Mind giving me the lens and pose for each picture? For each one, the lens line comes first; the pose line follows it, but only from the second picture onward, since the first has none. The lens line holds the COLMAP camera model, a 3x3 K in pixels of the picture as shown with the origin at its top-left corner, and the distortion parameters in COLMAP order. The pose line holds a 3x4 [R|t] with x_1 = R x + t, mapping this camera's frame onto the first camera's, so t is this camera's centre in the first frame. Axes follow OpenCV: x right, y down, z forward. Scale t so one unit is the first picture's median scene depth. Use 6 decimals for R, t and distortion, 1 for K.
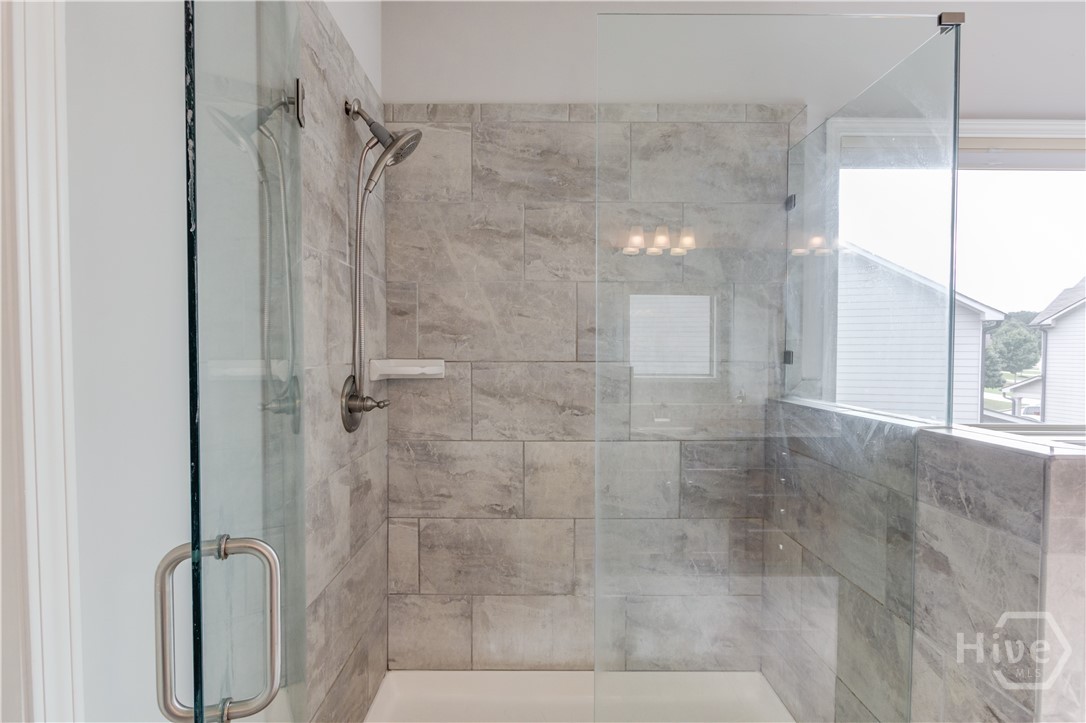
lens RADIAL K [[526.0, 0, 541.5], [0, 526.0, 364.3], [0, 0, 1]] dist [-0.000022, 0.004752]
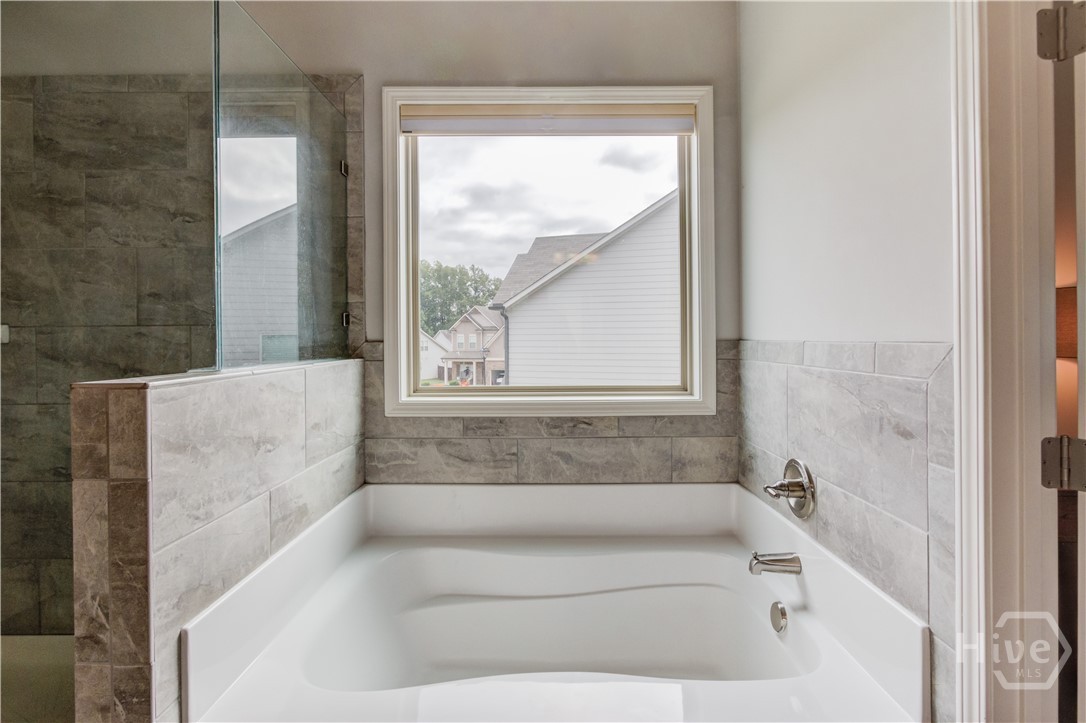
lens RADIAL K [[526.0, 0, 558.6], [0, 526.0, 342.8], [0, 0, 1]] dist [-0.000022, 0.004752]
pose [[0.999932, -0.009141, -0.007299, 0.893261], [0.008991, 0.999753, -0.020337, 0.055982], [0.007483, 0.020270, 0.999767, -0.014677]]
